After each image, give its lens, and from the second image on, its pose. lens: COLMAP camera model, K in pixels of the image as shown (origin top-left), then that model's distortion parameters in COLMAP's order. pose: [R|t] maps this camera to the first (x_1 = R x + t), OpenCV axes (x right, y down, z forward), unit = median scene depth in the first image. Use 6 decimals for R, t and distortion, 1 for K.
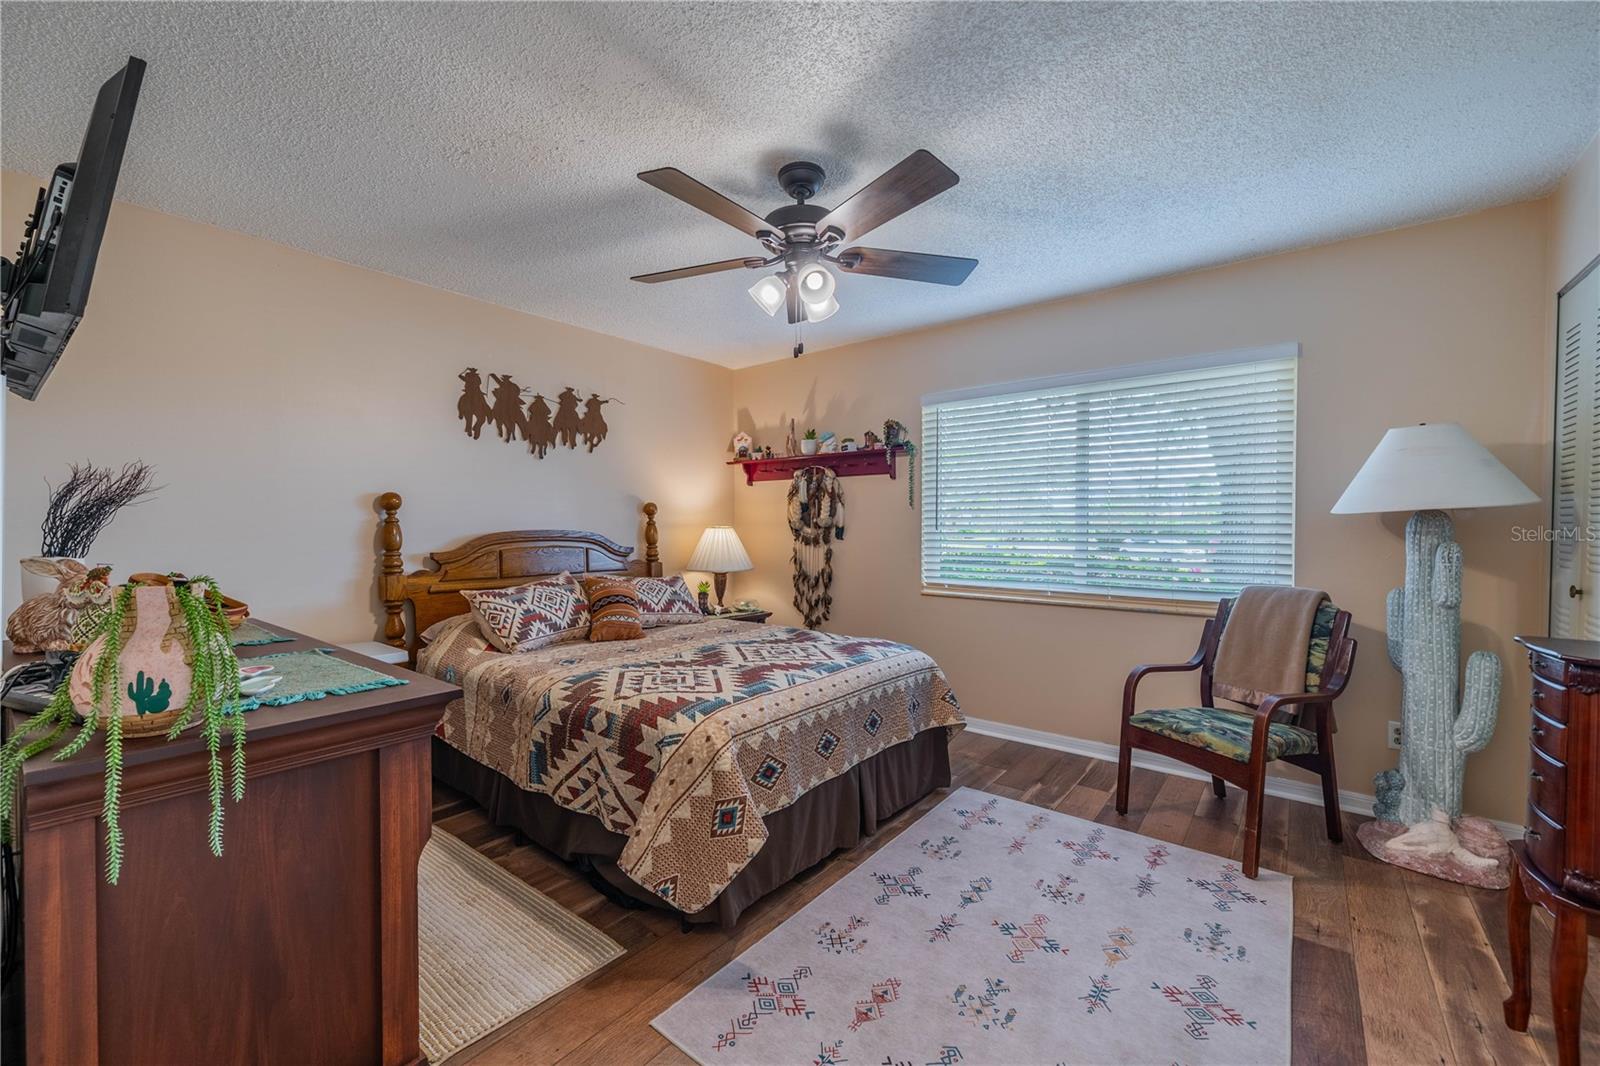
lens RADIAL K [[631.6, 0, 795.6], [0, 631.6, 537.6], [0, 0, 1]] dist [-0.002194, 0.000261]
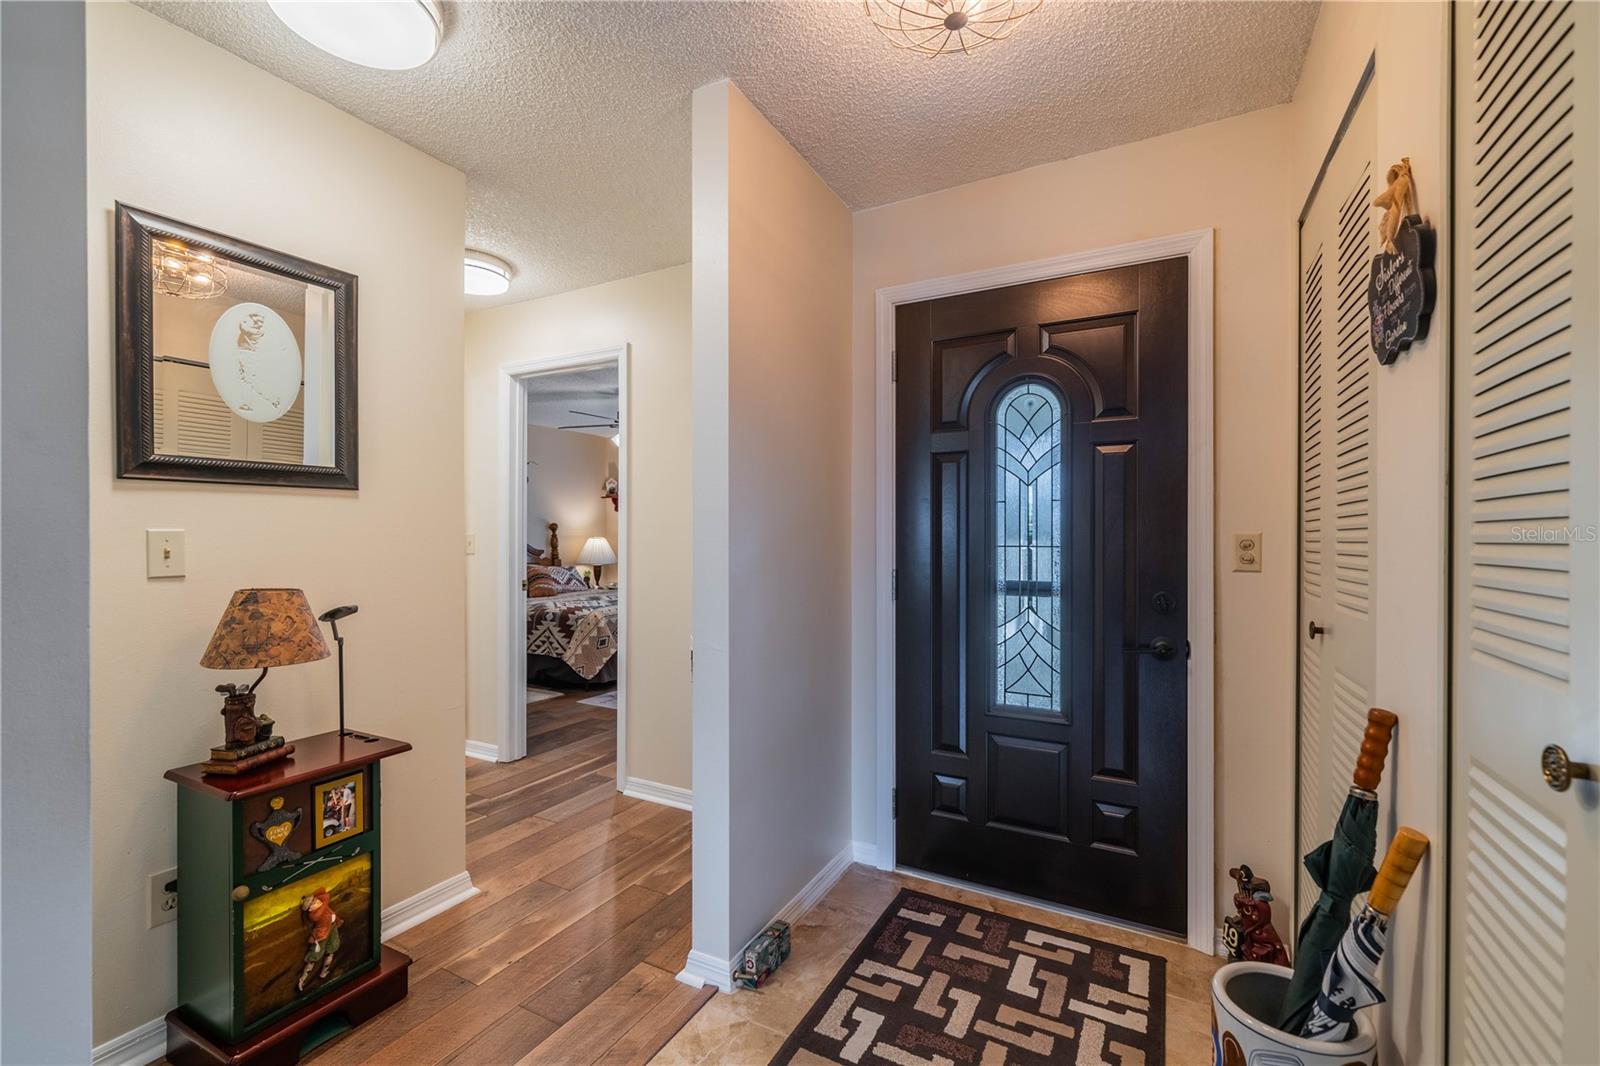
lens RADIAL K [[719.6, 0, 794.5], [0, 719.6, 536.5], [0, 0, 1]] dist [0.001314, 0.000561]
pose [[0.987715, -0.001782, 0.156258, 0.187696], [0.004652, 0.999827, -0.018003, 0.032166], [-0.156199, 0.018509, 0.987552, -1.840894]]
